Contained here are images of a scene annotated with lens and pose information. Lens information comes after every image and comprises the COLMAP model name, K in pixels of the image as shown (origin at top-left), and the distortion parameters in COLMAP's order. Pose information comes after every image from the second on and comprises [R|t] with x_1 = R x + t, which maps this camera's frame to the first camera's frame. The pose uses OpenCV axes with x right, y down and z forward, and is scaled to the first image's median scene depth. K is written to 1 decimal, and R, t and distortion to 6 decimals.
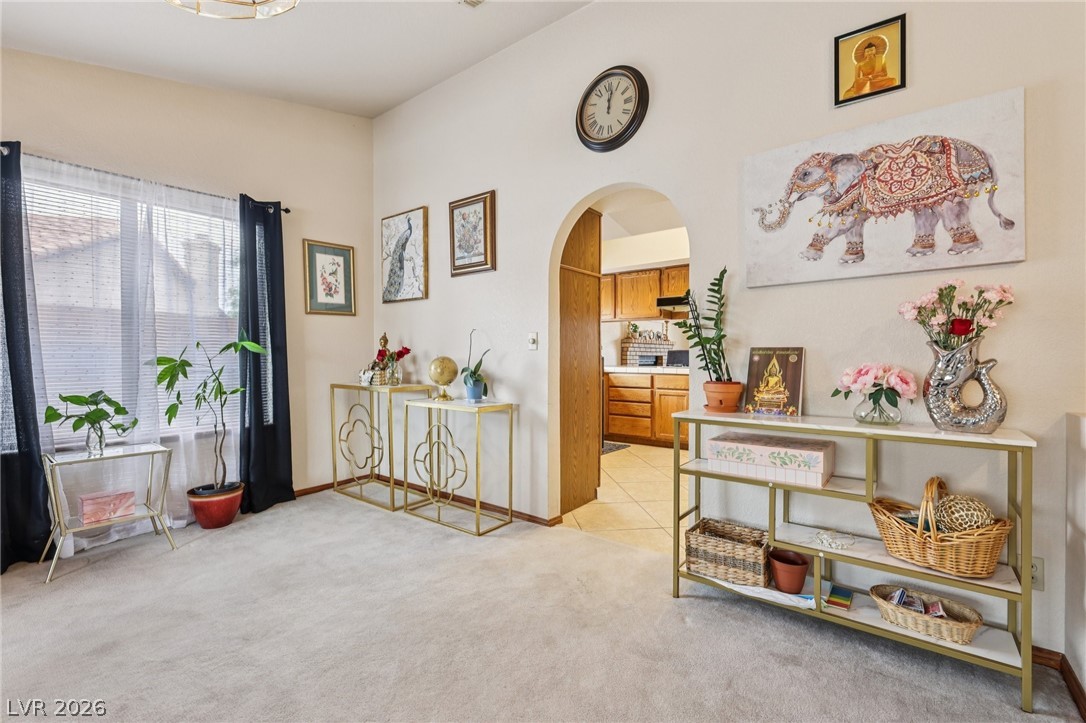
lens RADIAL K [[474.6, 0, 542.8], [0, 474.6, 361.9], [0, 0, 1]] dist [-0.000278, -0.000323]
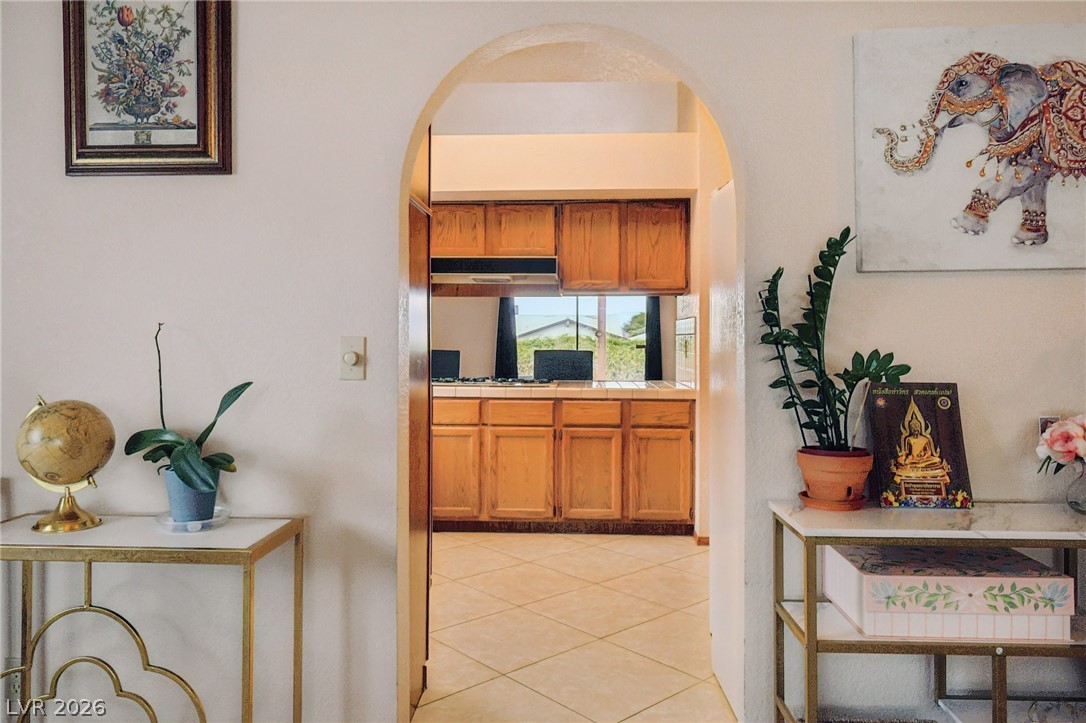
lens RADIAL K [[749.8, 0, 543.3], [0, 749.8, 342.1], [0, 0, 1]] dist [-0.000166, 0.001481]
pose [[0.813795, 0.005916, 0.581121, -0.390096], [0.004973, 0.999841, -0.017144, -0.068505], [-0.581130, 0.016842, 0.813636, 0.560734]]
